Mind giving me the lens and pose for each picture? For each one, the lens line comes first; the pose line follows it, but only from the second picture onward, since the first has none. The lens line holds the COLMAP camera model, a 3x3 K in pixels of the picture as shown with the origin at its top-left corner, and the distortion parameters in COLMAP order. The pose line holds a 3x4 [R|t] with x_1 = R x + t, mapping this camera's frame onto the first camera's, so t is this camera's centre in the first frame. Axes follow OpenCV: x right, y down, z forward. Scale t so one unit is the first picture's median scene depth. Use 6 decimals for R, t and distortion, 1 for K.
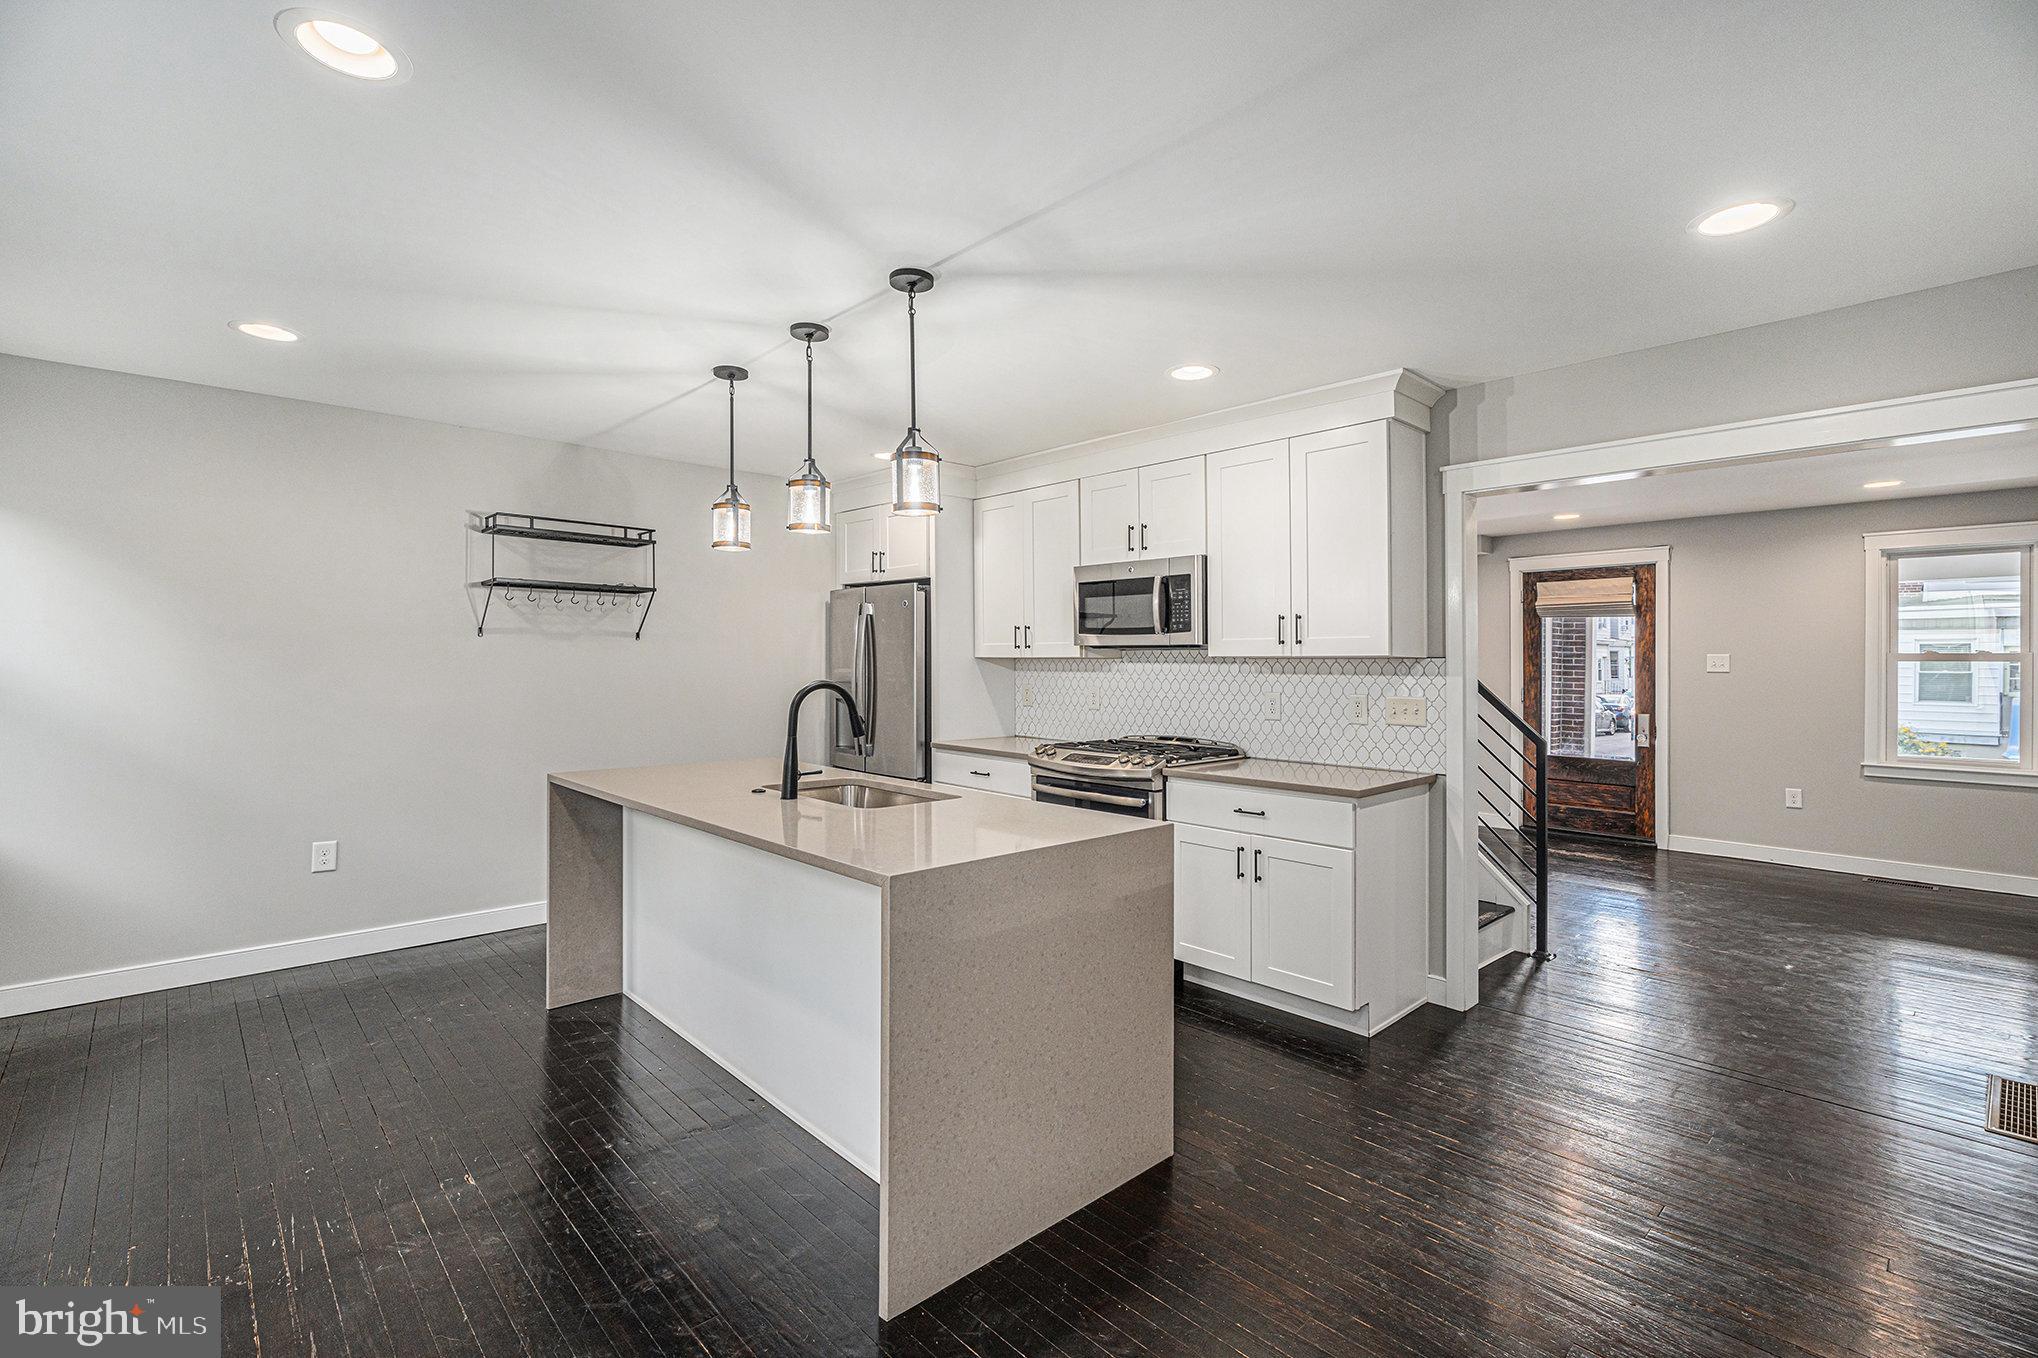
lens RADIAL K [[932.1, 0, 1010.7], [0, 932.1, 671.6], [0, 0, 1]] dist [-0.010488, -0.001308]
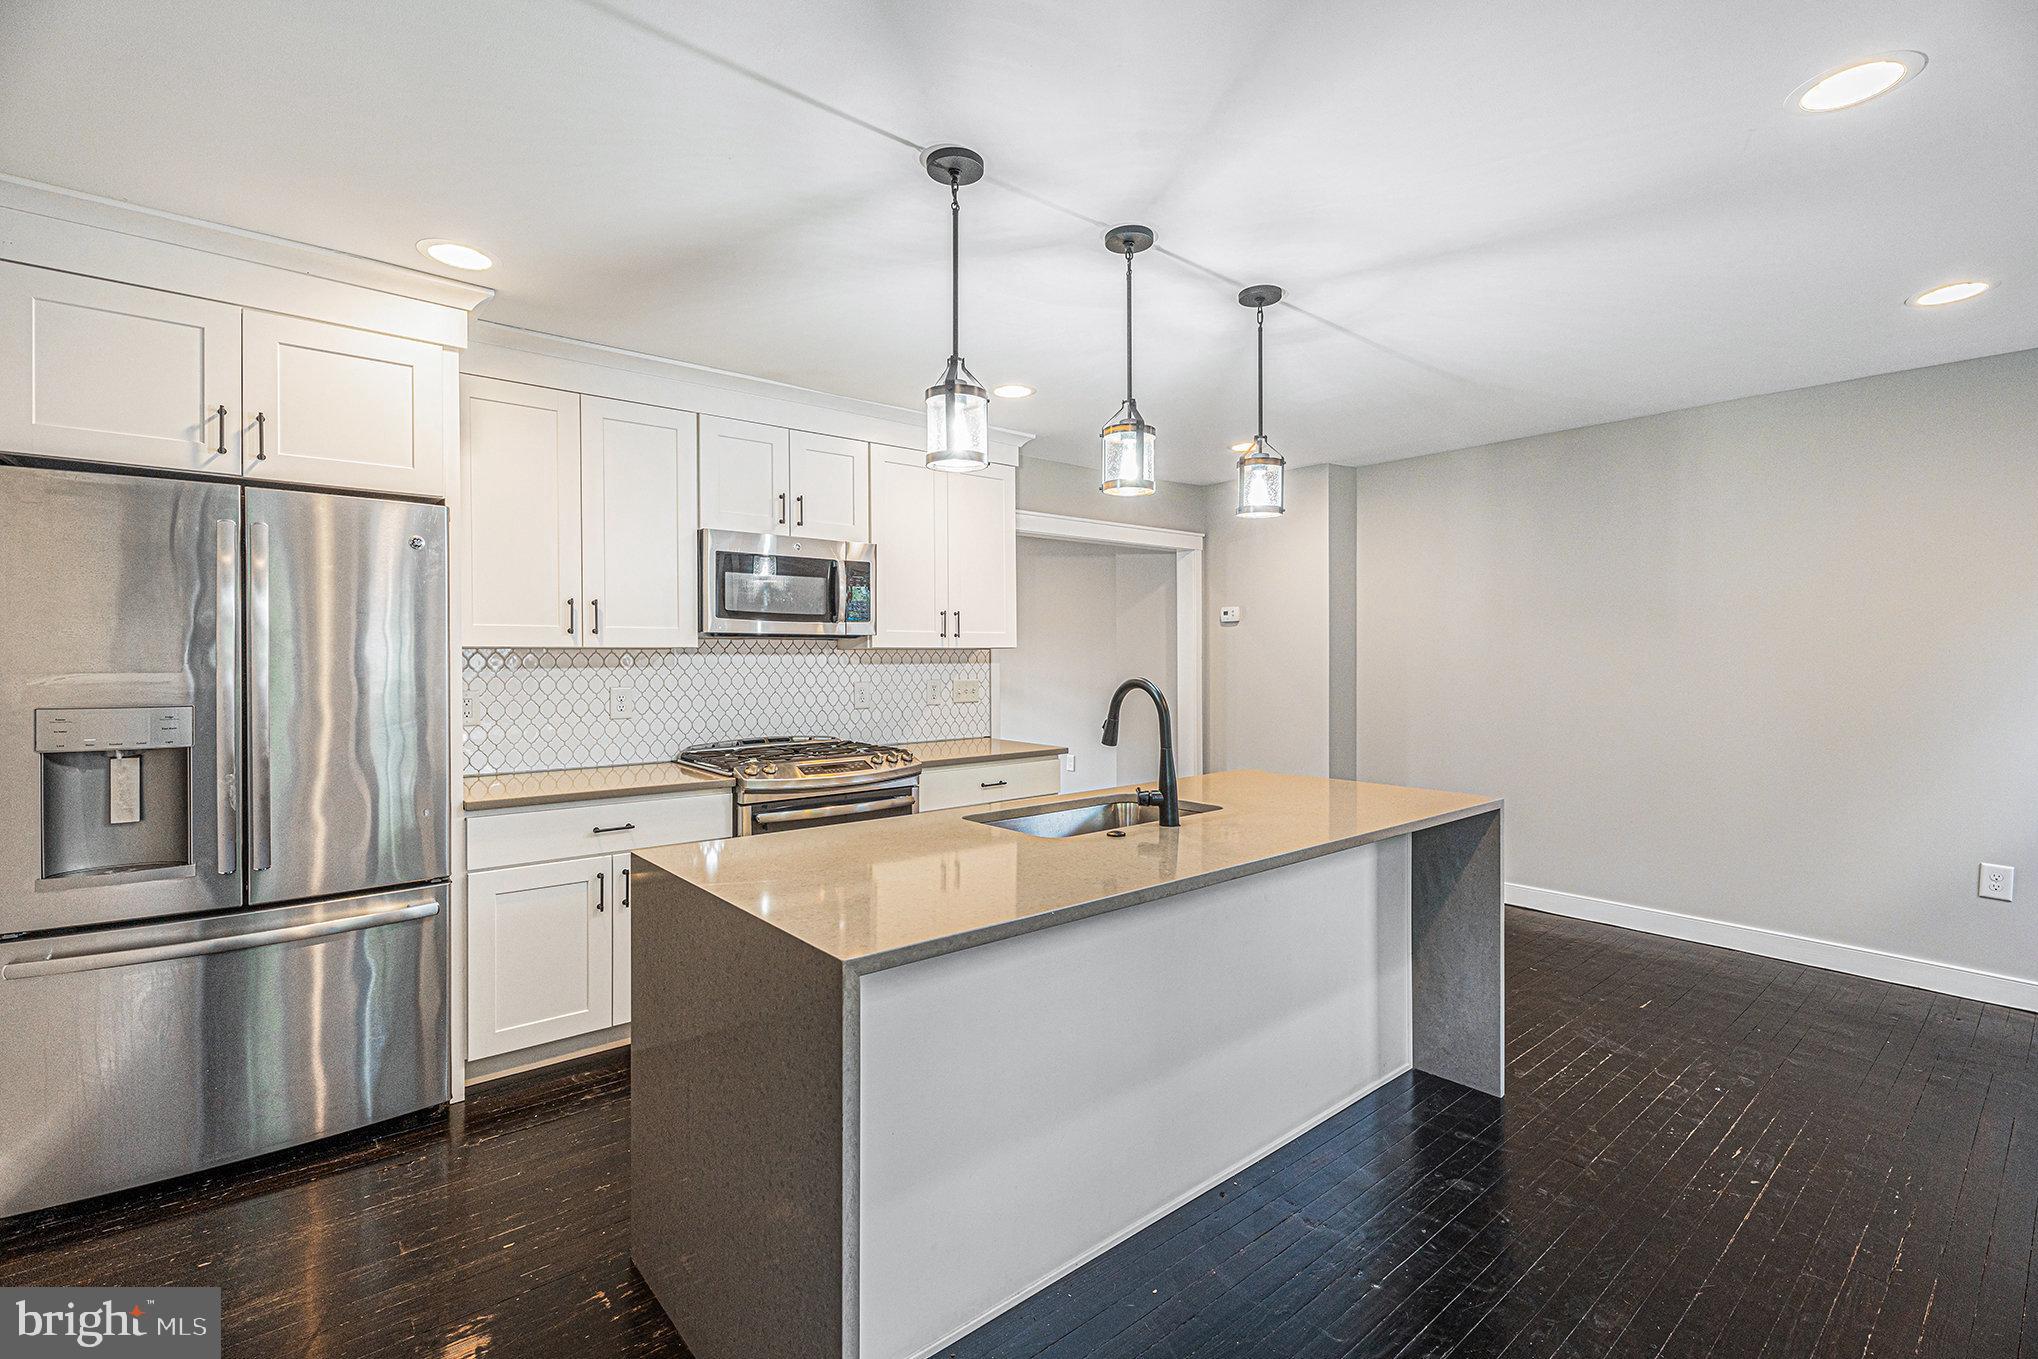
lens RADIAL K [[932.1, 0, 1017.7], [0, 932.1, 659.3], [0, 0, 1]] dist [-0.010488, -0.001308]
pose [[0.035900, -0.008842, 0.999316, -0.738087], [0.012611, 0.999885, 0.008394, -0.009488], [-0.999276, 0.012301, 0.036008, 0.773320]]
